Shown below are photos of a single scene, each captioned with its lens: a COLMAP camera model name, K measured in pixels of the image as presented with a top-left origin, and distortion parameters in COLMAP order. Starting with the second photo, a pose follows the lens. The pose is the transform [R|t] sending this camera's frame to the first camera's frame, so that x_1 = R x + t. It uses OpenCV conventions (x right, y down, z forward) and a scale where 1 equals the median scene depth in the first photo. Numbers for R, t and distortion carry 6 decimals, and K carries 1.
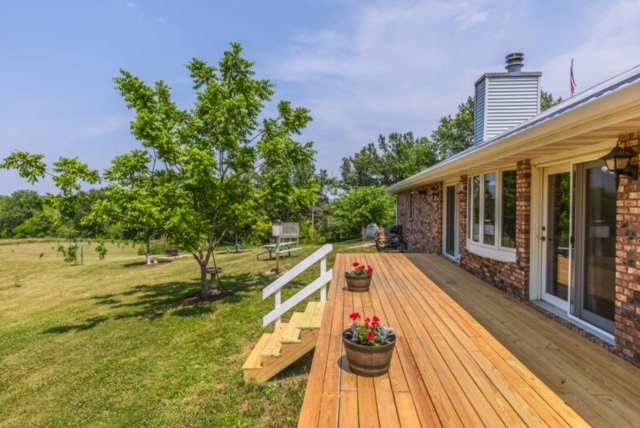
lens RADIAL K [[362.6, 0, 323.3], [0, 362.6, 214.5], [0, 0, 1]] dist [0.001384, 0.000026]
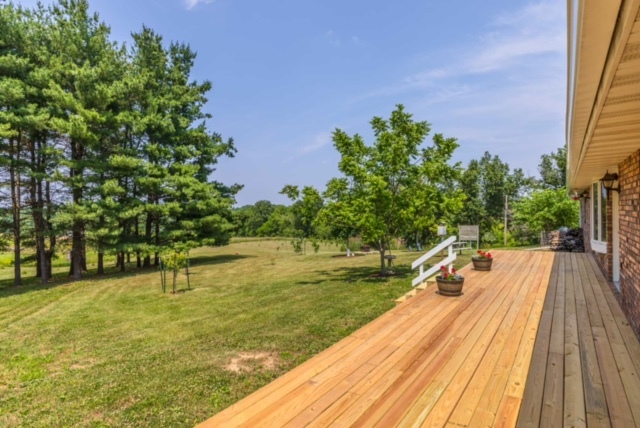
lens RADIAL K [[362.6, 0, 323.3], [0, 362.6, 214.5], [0, 0, 1]] dist [0.001384, 0.000026]
pose [[0.869500, -0.009343, -0.493844, 0.189312], [0.003963, 0.999921, -0.011941, 0.004176], [0.493916, 0.008425, 0.869469, -0.395789]]
